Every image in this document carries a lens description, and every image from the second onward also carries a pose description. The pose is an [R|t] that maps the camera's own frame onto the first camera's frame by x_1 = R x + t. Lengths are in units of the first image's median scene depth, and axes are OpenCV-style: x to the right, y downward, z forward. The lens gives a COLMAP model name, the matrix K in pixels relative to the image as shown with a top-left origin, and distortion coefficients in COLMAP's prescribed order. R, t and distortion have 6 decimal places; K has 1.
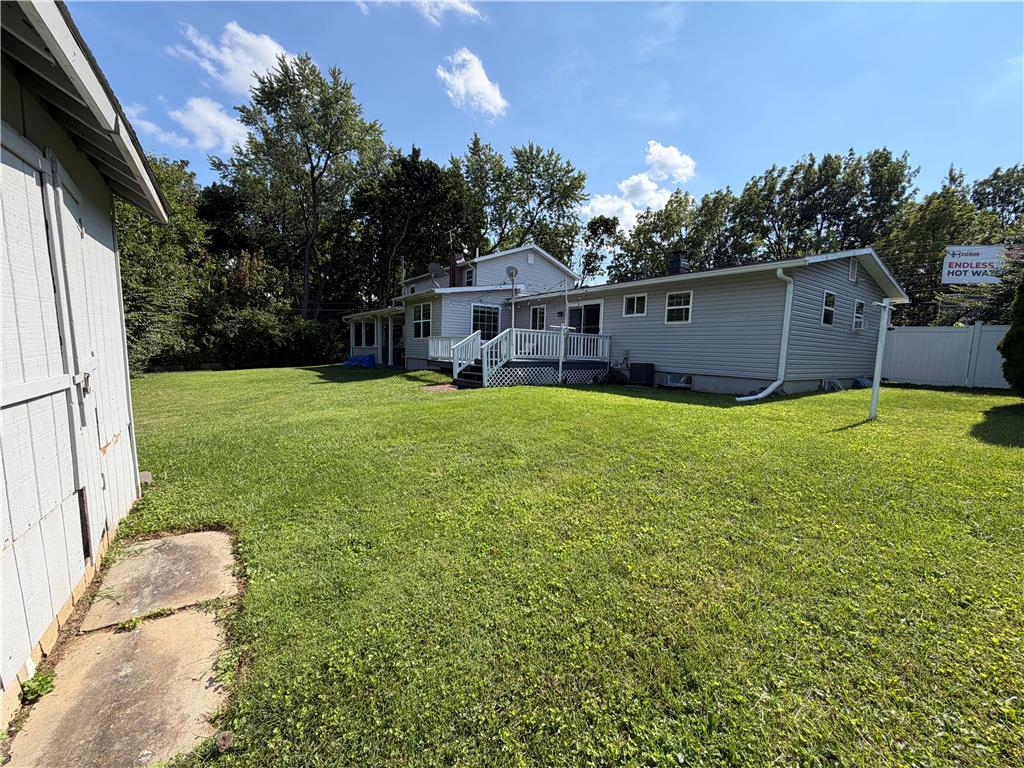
lens RADIAL K [[408.1, 0, 509.7], [0, 408.1, 400.4], [0, 0, 1]] dist [0.002386, -0.000118]
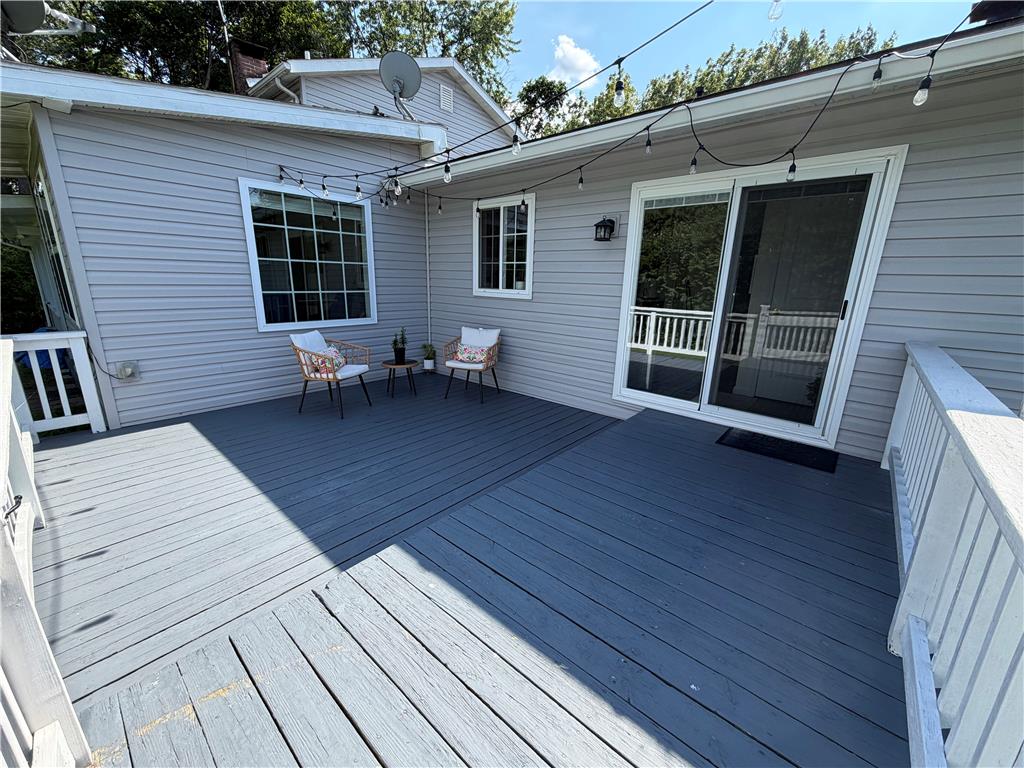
lens RADIAL K [[408.1, 0, 510.1], [0, 408.1, 383.8], [0, 0, 1]] dist [0.002386, -0.000118]
pose [[0.973223, -0.064708, 0.220567, 0.001138], [0.033209, 0.989074, 0.143633, -0.063400], [-0.227451, -0.132462, 0.964738, 0.308017]]
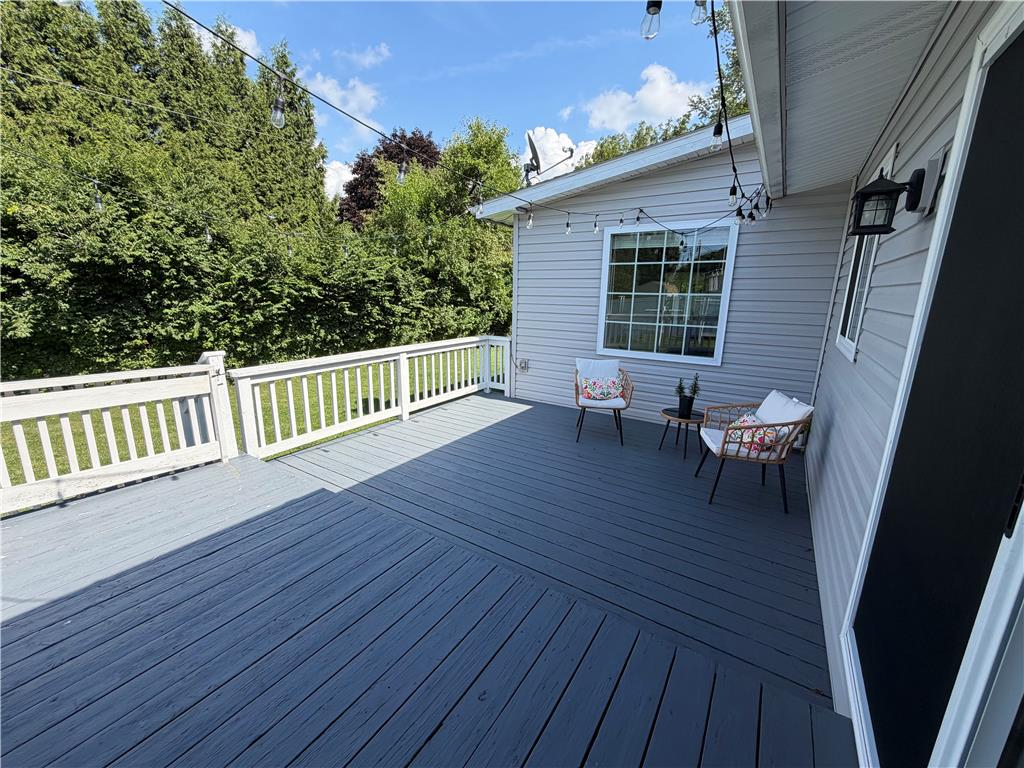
lens RADIAL K [[408.1, 0, 510.9], [0, 408.1, 384.2], [0, 0, 1]] dist [0.002386, -0.000118]
pose [[0.363657, 0.181379, -0.913704, 0.074769], [-0.112010, 0.982258, 0.150407, -0.071004], [0.924774, 0.047648, 0.377522, 0.359686]]
